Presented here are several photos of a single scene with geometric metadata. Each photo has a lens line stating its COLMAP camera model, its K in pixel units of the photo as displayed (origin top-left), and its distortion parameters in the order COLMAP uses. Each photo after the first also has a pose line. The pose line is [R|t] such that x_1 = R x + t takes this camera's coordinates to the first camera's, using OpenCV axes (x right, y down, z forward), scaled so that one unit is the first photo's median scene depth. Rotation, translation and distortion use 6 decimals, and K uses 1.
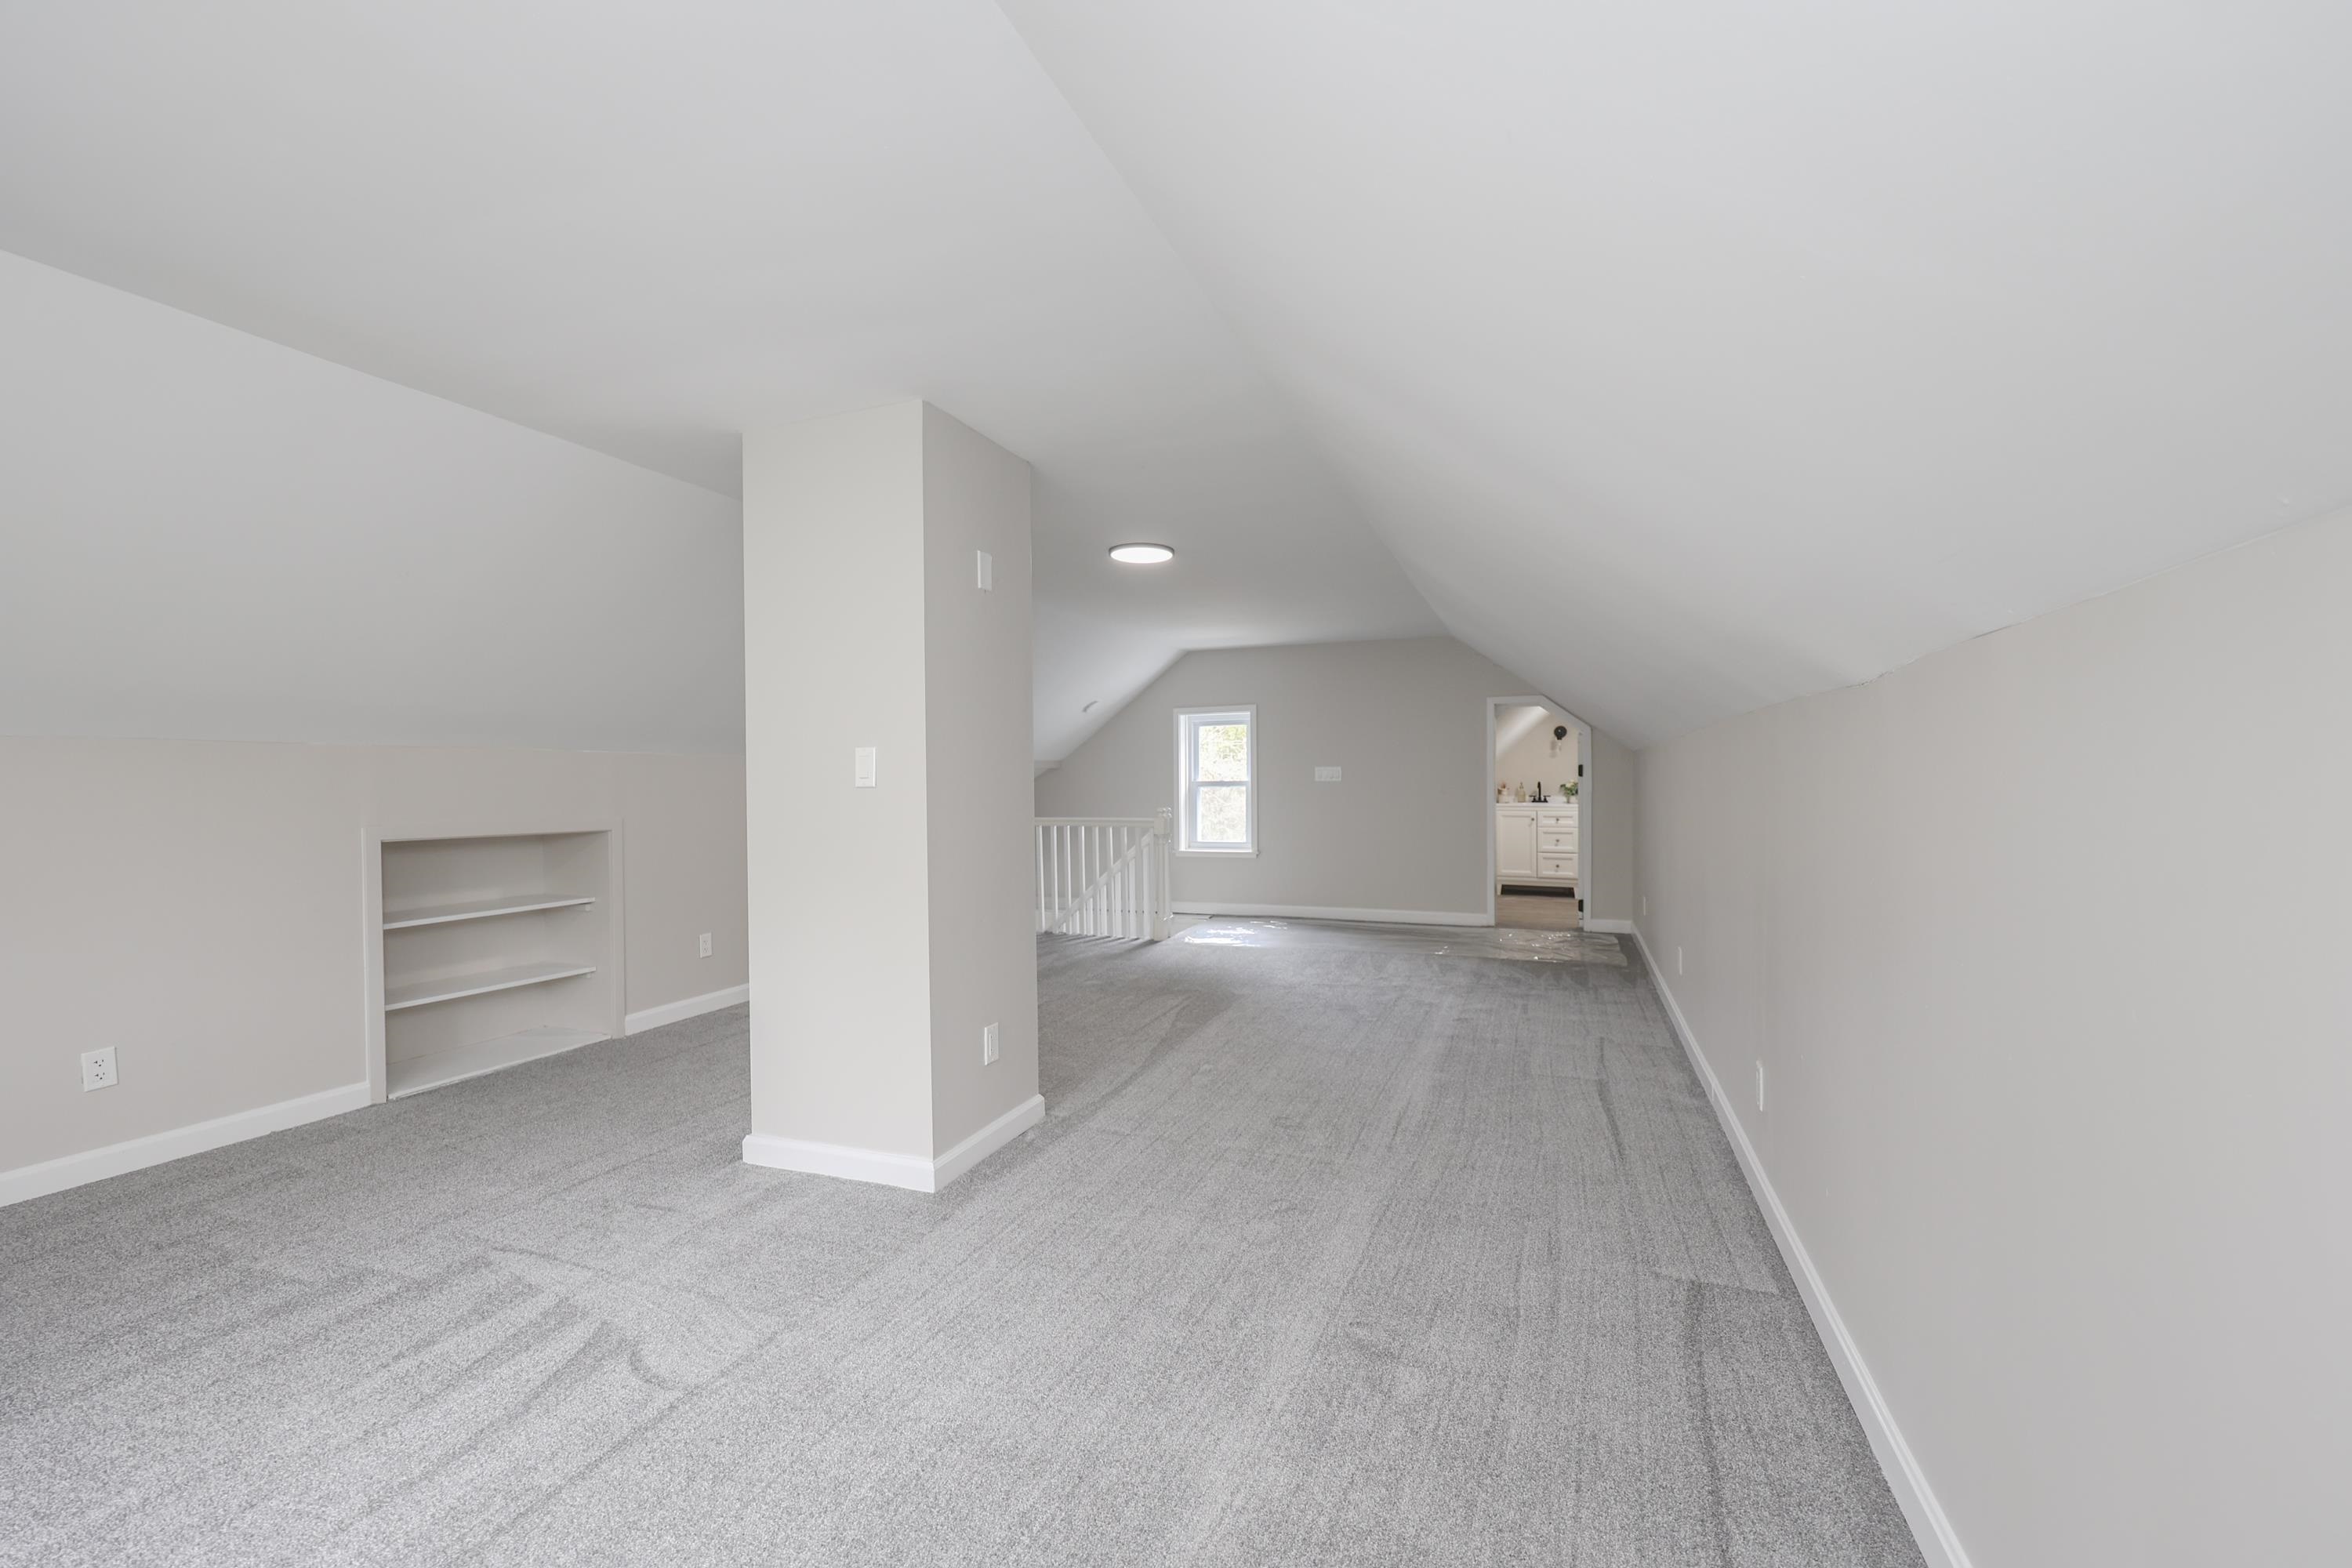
lens RADIAL K [[943.4, 0, 1162.0], [0, 943.4, 787.4], [0, 0, 1]] dist [-0.000376, -0.000225]
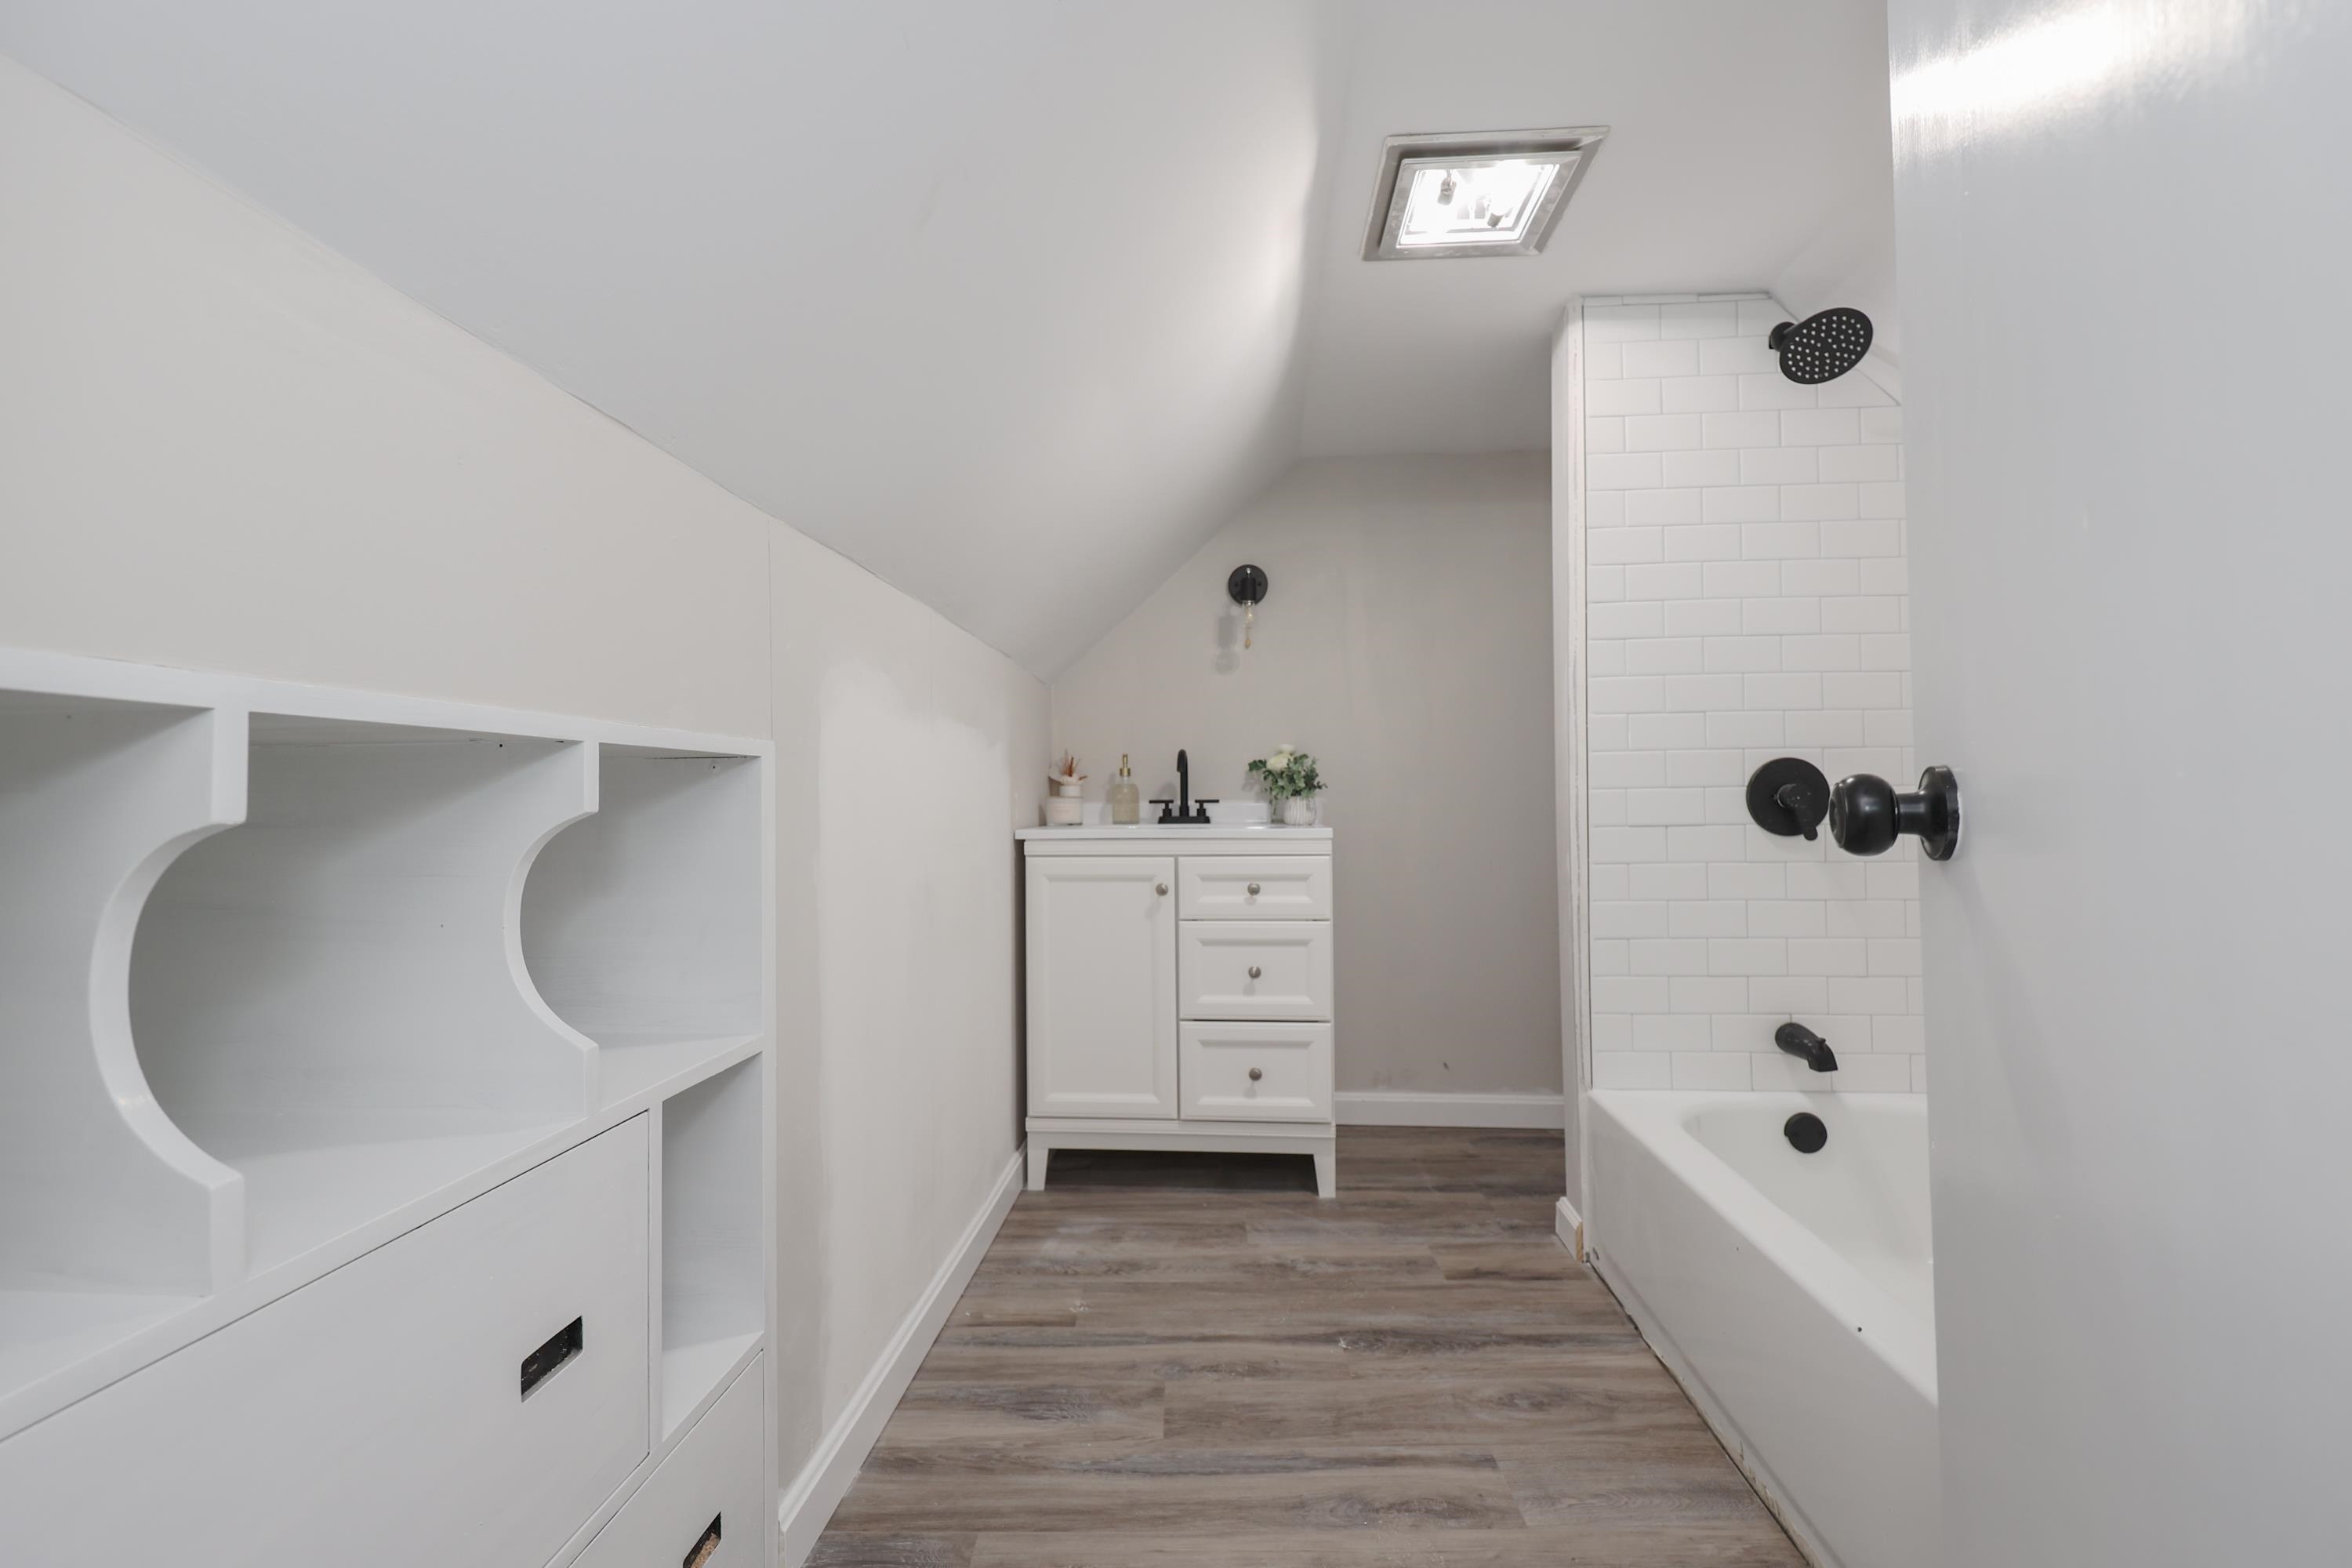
lens RADIAL K [[943.4, 0, 1162.0], [0, 943.4, 787.4], [0, 0, 1]] dist [-0.000376, -0.000225]
pose [[0.931556, 0.001639, 0.363595, 0.301187], [0.006734, 0.999741, -0.021760, 0.011946], [-0.363536, 0.022719, 0.931303, 0.764552]]
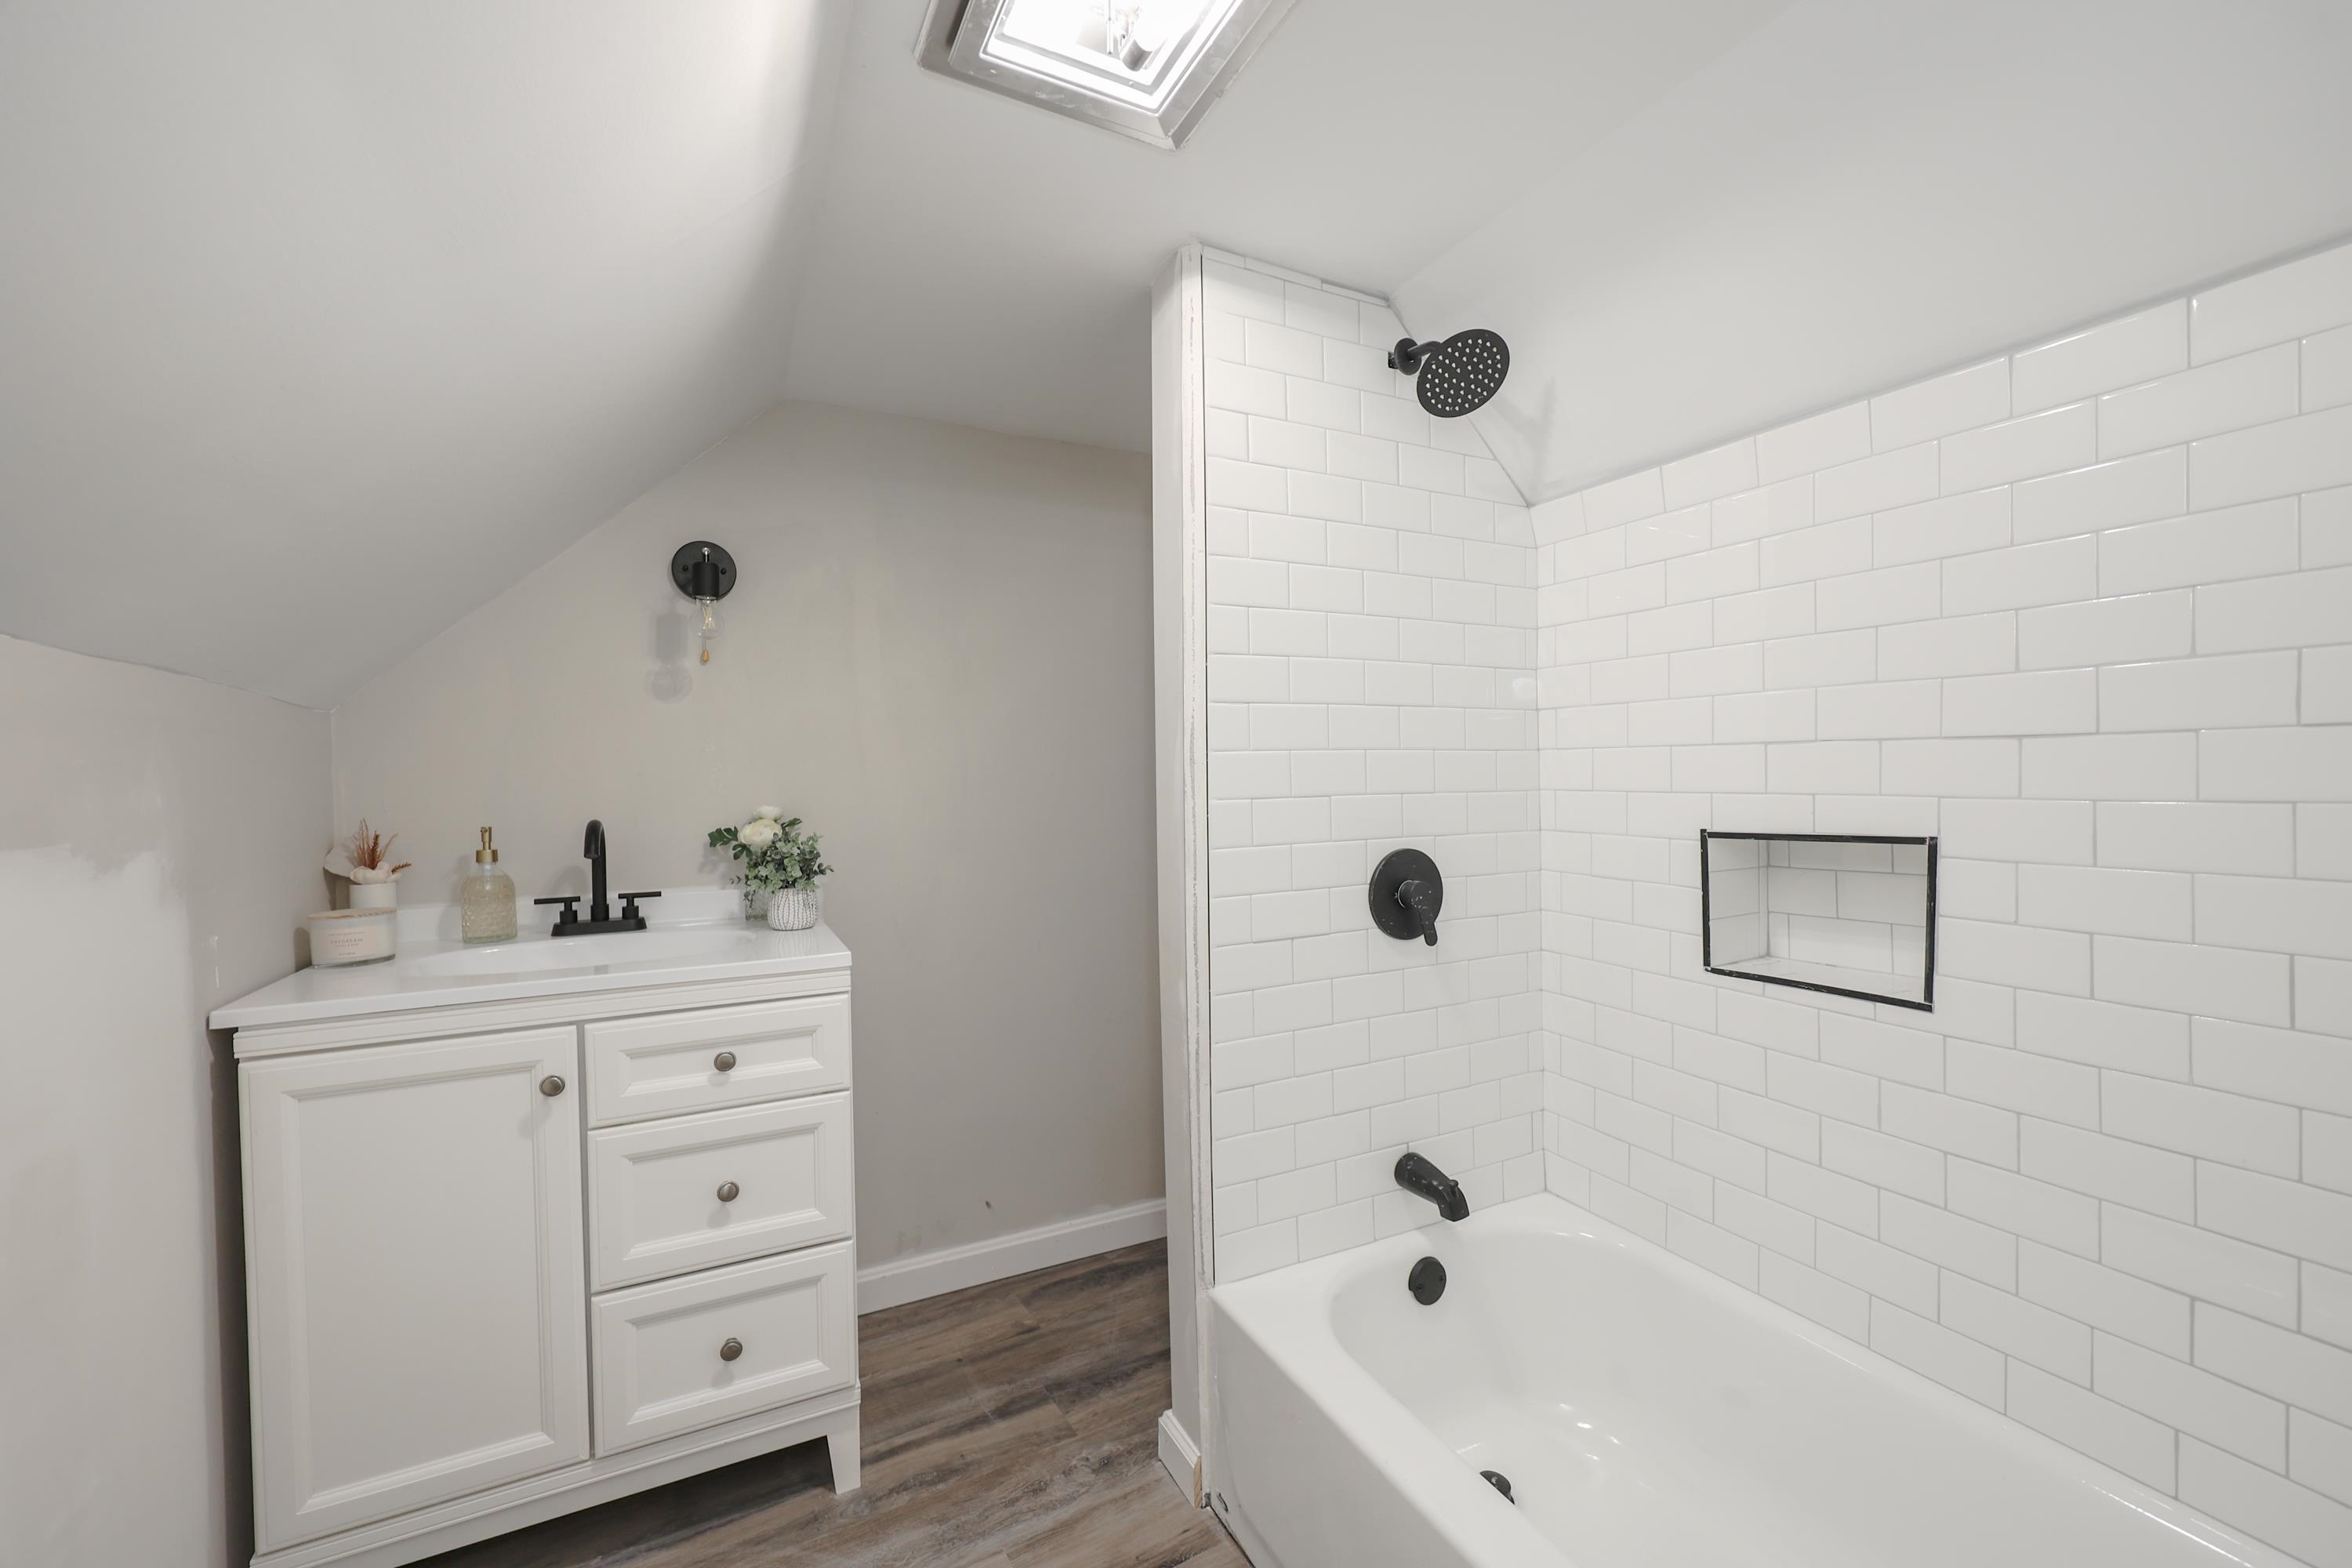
lens RADIAL K [[943.4, 0, 1162.0], [0, 943.4, 787.4], [0, 0, 1]] dist [-0.000376, -0.000225]
pose [[0.605060, -0.013145, 0.796071, 0.333677], [0.024281, 0.999703, -0.001948, -0.009944], [-0.795809, 0.020509, 0.605200, 0.833833]]
